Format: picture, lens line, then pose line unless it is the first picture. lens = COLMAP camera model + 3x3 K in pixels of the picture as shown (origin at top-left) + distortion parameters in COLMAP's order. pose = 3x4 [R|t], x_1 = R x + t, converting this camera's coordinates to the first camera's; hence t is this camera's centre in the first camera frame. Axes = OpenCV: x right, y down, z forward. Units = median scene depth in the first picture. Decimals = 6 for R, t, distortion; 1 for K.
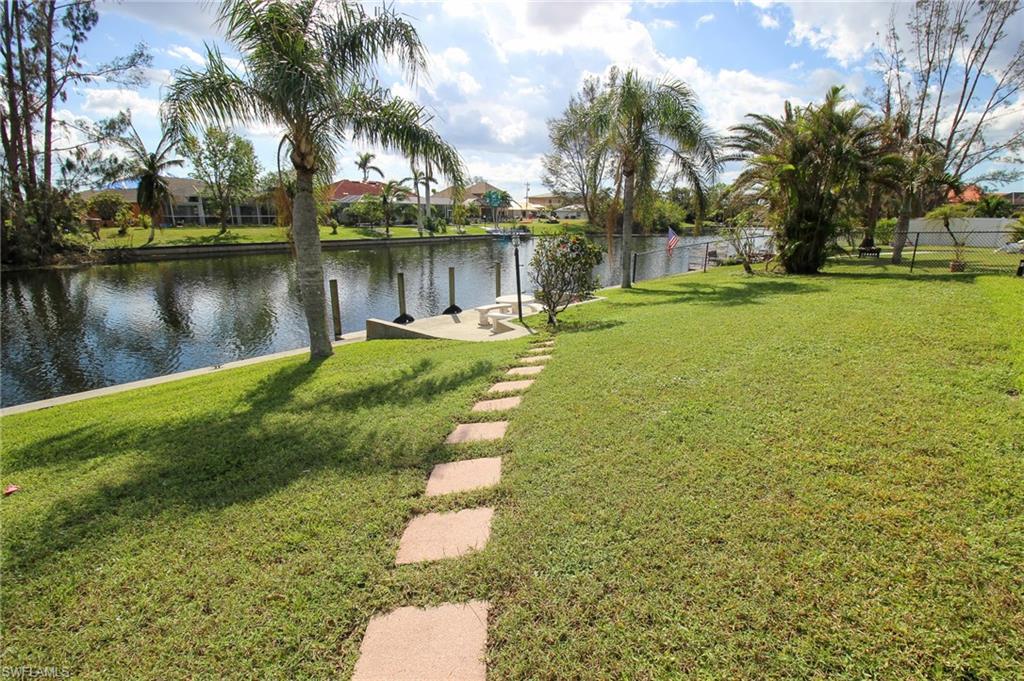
lens RADIAL K [[483.0, 0, 512.0], [0, 483.0, 340.5], [0, 0, 1]] dist [0.000679, -0.012040]
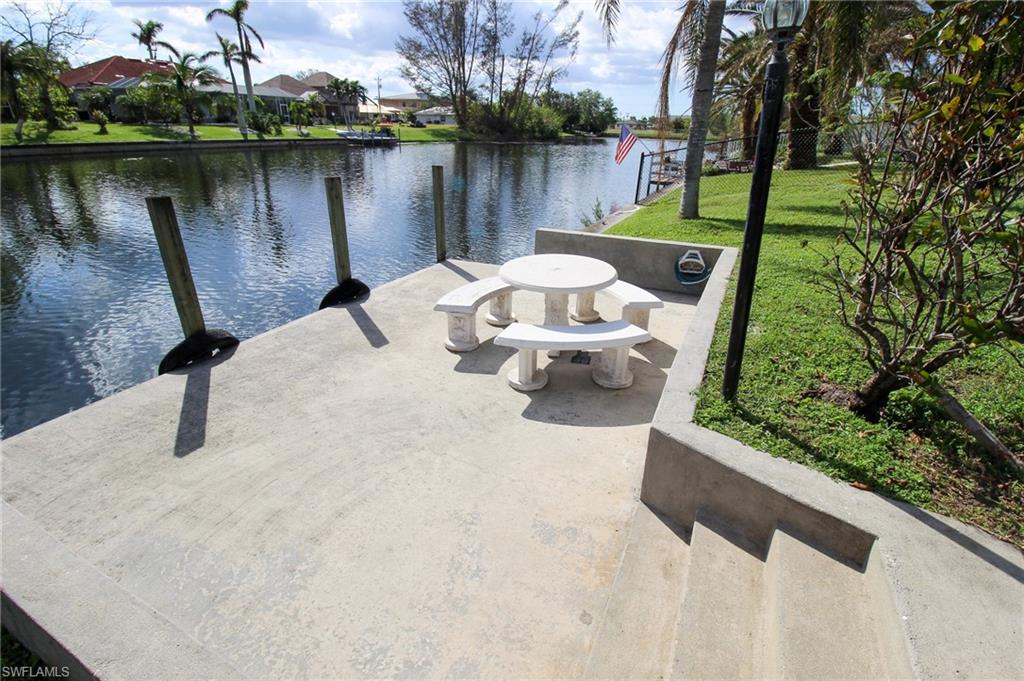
lens RADIAL K [[483.0, 0, 512.0], [0, 483.0, 340.5], [0, 0, 1]] dist [0.000679, -0.012040]
pose [[0.958668, -0.095763, 0.267927, -0.025238], [0.050210, 0.983819, 0.171984, -0.020757], [-0.280062, -0.151423, 0.947964, 0.143788]]
